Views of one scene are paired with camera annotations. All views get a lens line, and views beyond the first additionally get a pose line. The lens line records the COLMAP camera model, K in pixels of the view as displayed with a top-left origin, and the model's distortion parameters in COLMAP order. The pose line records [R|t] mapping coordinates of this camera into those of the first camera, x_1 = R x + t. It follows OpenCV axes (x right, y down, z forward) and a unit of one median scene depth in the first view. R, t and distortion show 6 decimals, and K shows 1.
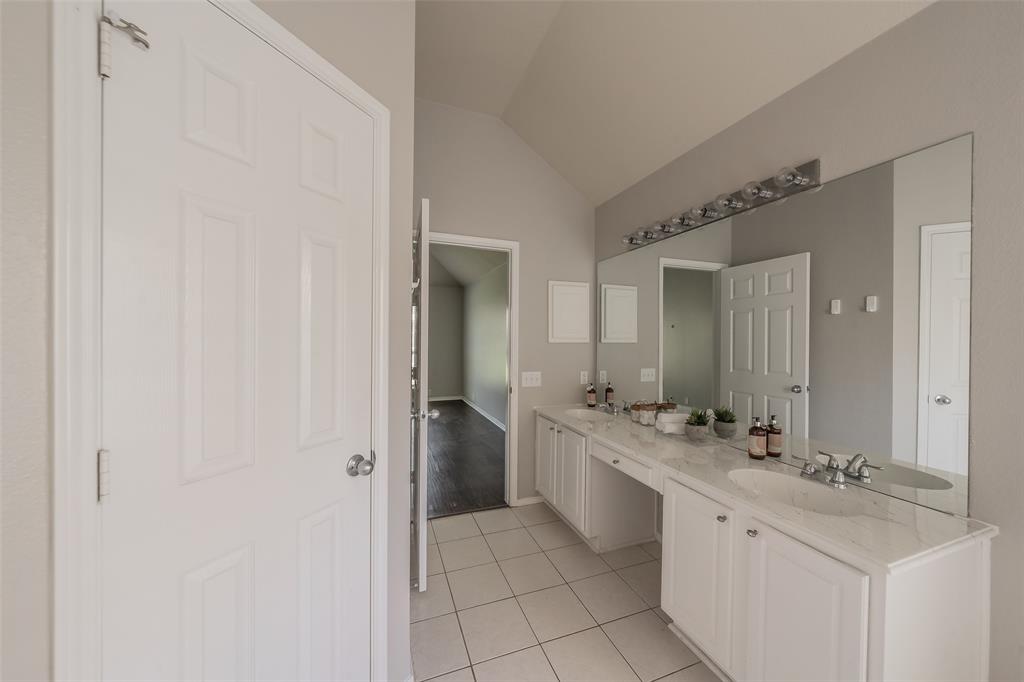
lens RADIAL K [[360.9, 0, 516.7], [0, 360.9, 339.8], [0, 0, 1]] dist [-0.000909, 0.000077]
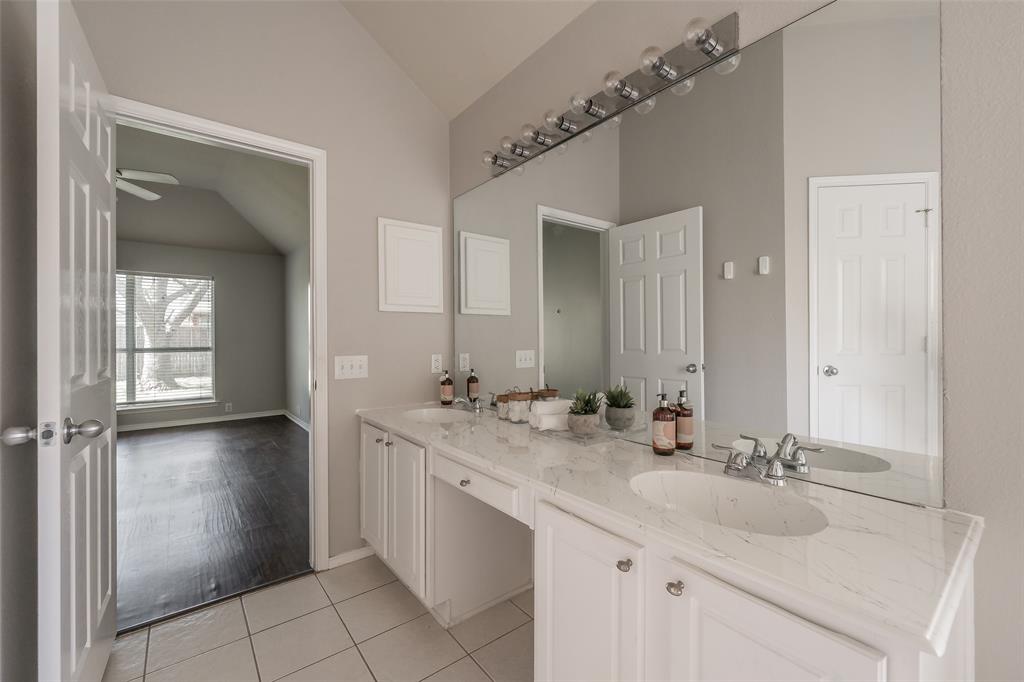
lens RADIAL K [[419.7, 0, 520.7], [0, 419.7, 338.8], [0, 0, 1]] dist [0.001263, -0.000003]
pose [[0.951824, -0.013940, 0.306328, 0.132122], [0.014908, 0.999889, -0.000819, 0.084759], [-0.306283, 0.005346, 0.951926, 0.256942]]
